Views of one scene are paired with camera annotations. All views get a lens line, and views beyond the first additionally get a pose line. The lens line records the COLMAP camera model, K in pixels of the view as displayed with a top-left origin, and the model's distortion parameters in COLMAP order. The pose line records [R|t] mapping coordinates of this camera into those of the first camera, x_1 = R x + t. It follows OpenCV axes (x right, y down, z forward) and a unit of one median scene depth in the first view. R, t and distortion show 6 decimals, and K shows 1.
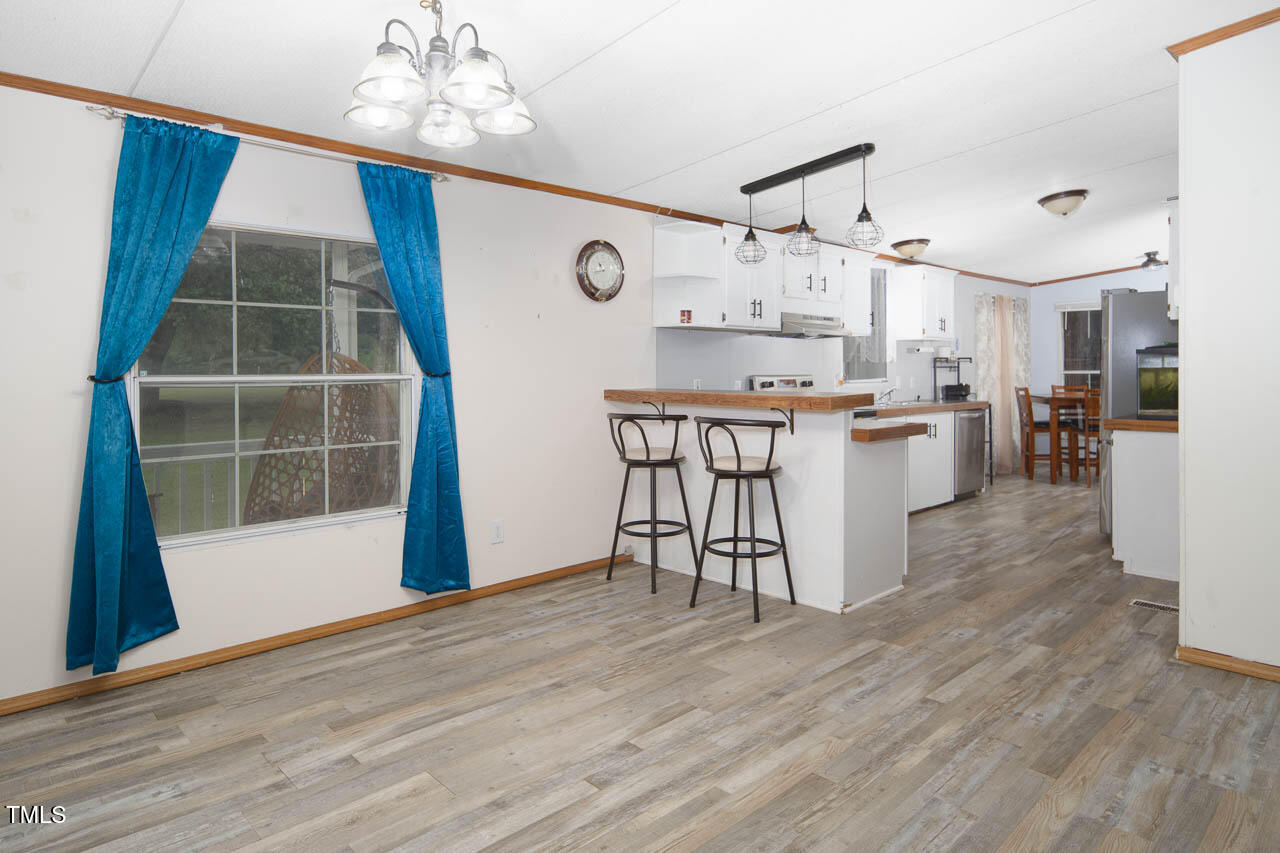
lens RADIAL K [[747.7, 0, 647.0], [0, 747.7, 369.4], [0, 0, 1]] dist [-0.001012, 0.000209]
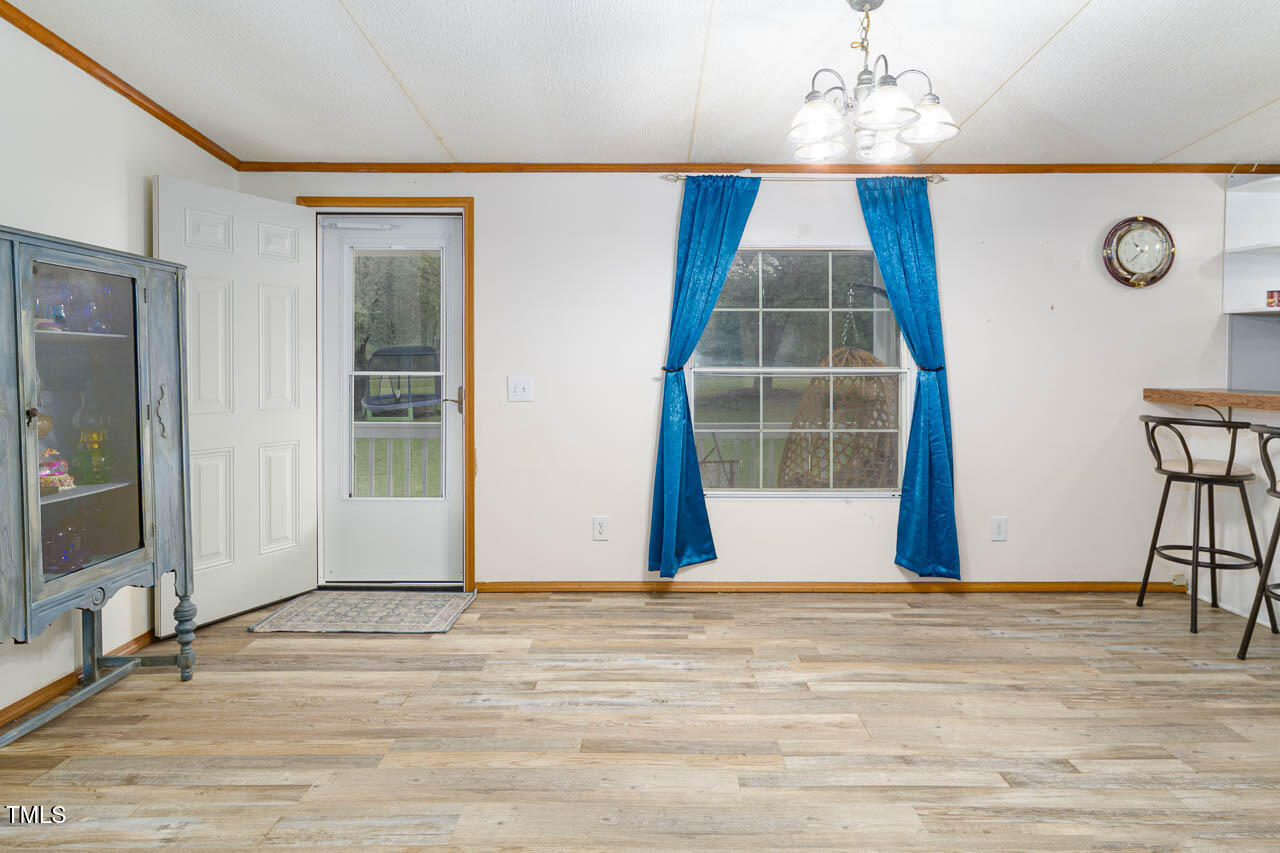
lens RADIAL K [[747.7, 0, 647.0], [0, 747.7, 369.4], [0, 0, 1]] dist [-0.001012, 0.000209]
pose [[0.720047, 0.010924, -0.693839, 0.181098], [-0.005863, 0.999936, 0.009659, 0.000297], [0.693900, -0.002887, 0.720065, -0.033155]]
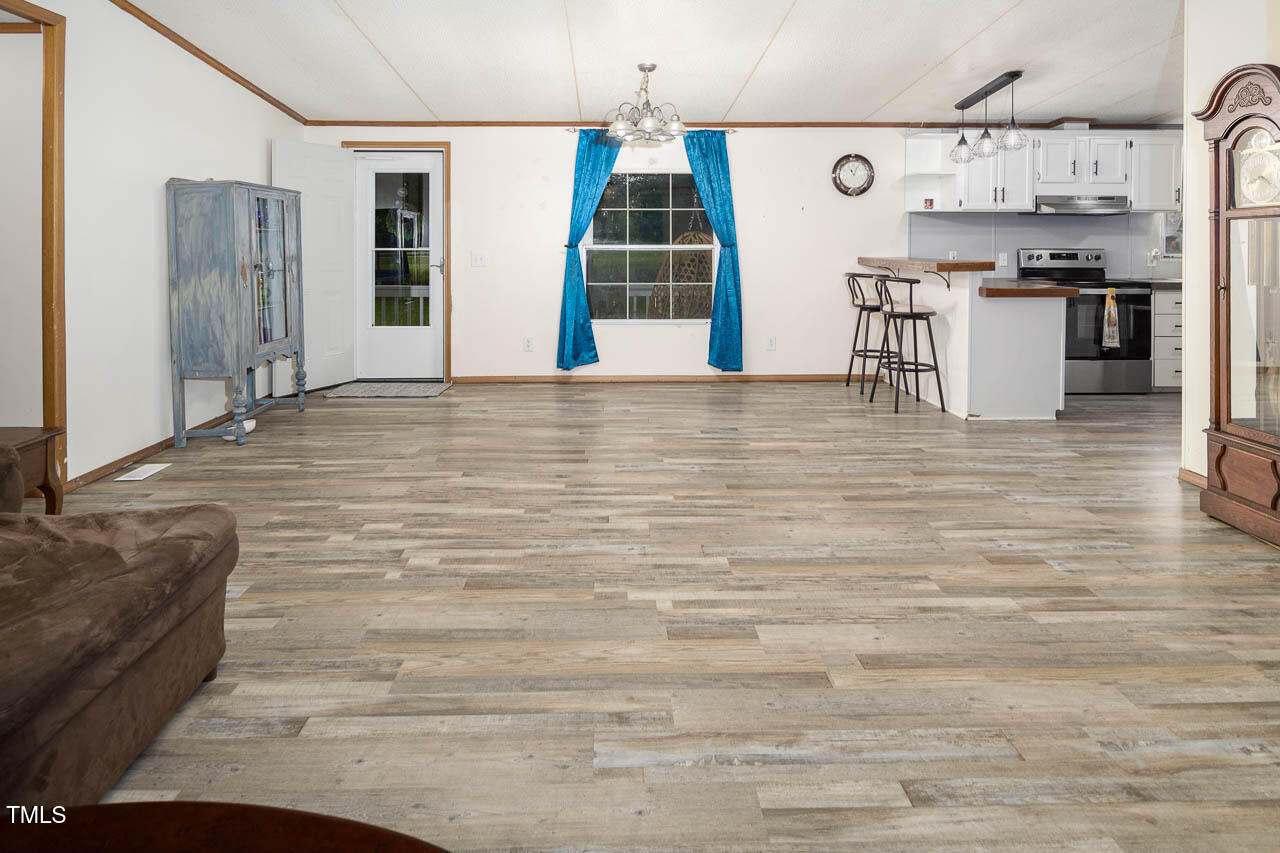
lens RADIAL K [[752.8, 0, 624.3], [0, 752.8, 242.2], [0, 0, 1]] dist [0.003208, -0.000775]
pose [[0.737587, 0.004212, -0.675239, 0.826075], [-0.004407, 0.999989, 0.001424, -0.002831], [0.675238, 0.001925, 0.737598, -0.516438]]
